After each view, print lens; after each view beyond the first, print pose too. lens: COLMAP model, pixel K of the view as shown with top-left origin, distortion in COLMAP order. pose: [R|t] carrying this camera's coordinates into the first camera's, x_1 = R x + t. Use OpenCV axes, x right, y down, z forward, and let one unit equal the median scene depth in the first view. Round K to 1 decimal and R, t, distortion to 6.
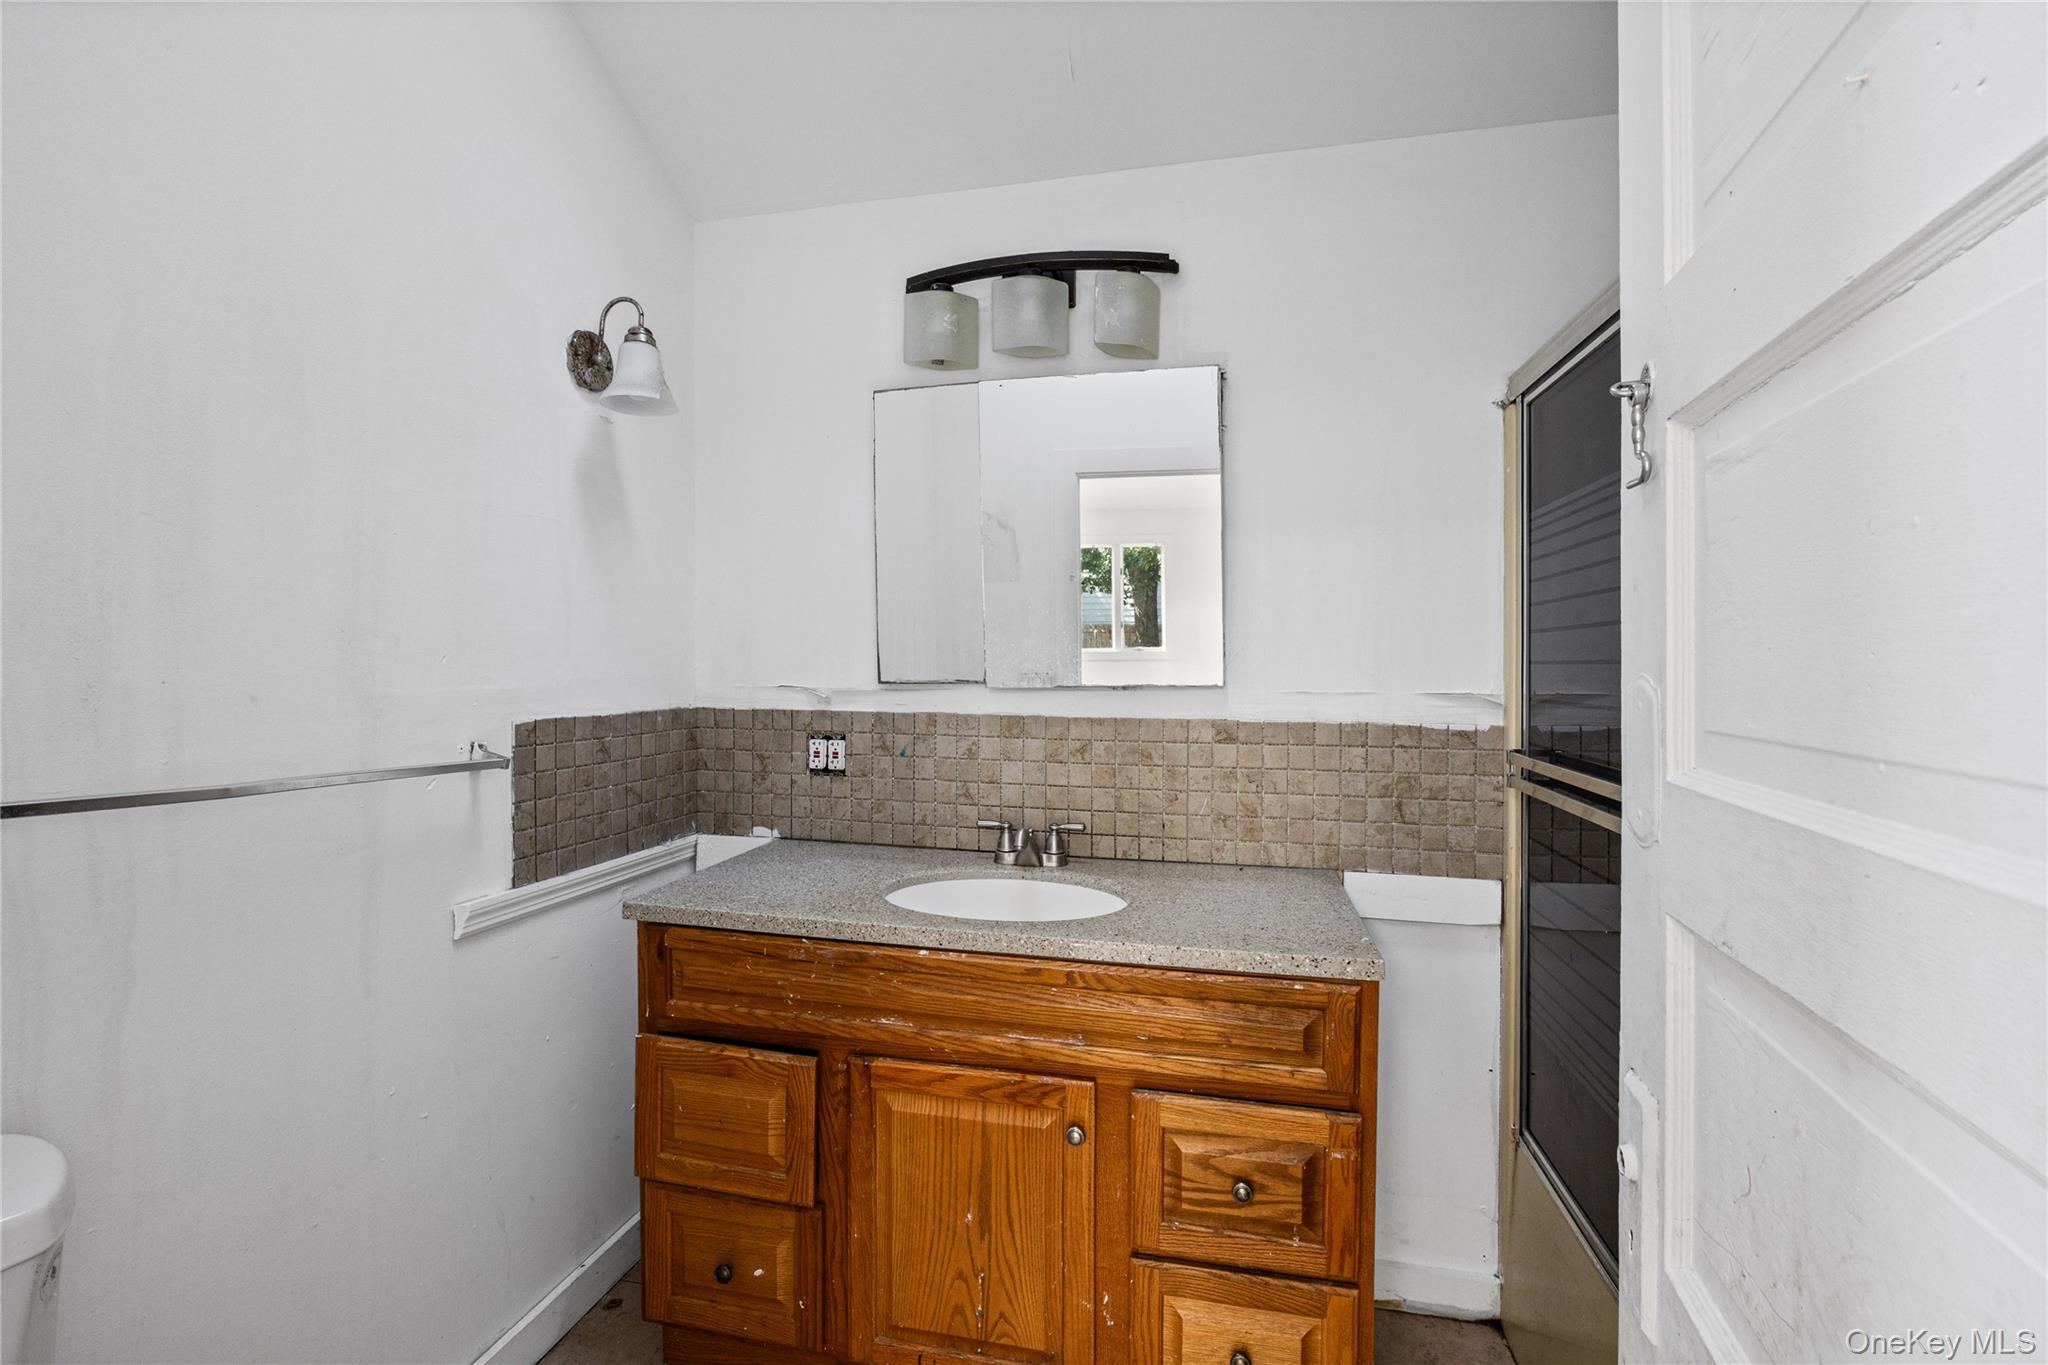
lens RADIAL K [[881.7, 0, 1020.3], [0, 881.7, 670.7], [0, 0, 1]] dist [-0.011196, 0.000204]
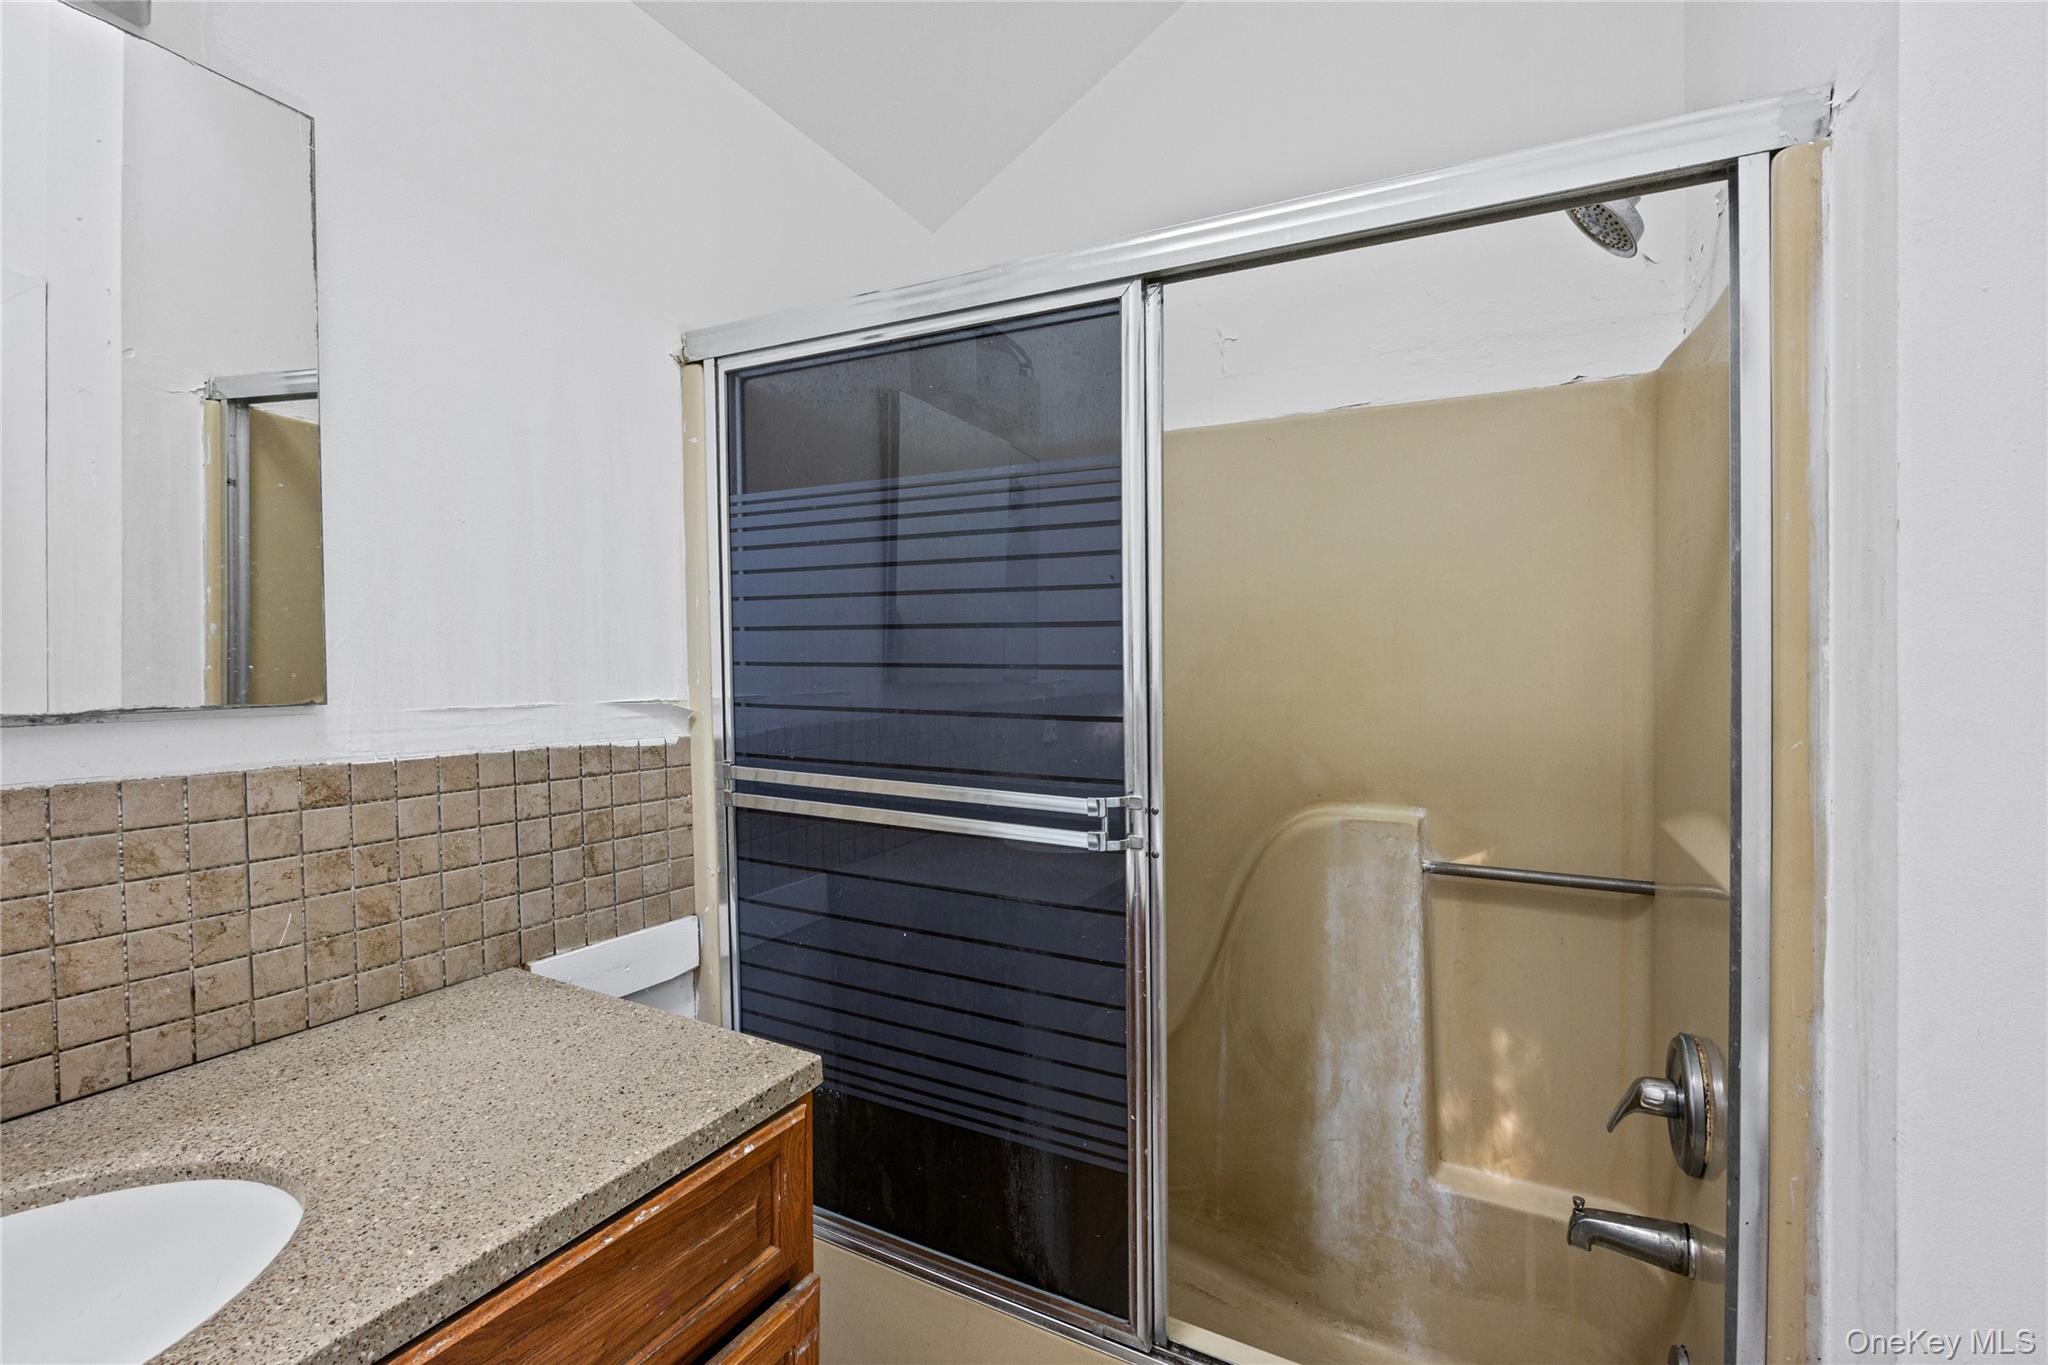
lens RADIAL K [[881.7, 0, 1020.5], [0, 881.7, 687.1], [0, 0, 1]] dist [-0.011196, 0.000204]
pose [[0.266688, -0.024741, 0.963465, -0.188672], [0.000416, 0.999673, 0.025556, -0.007654], [-0.963783, -0.006415, 0.266611, 0.439620]]
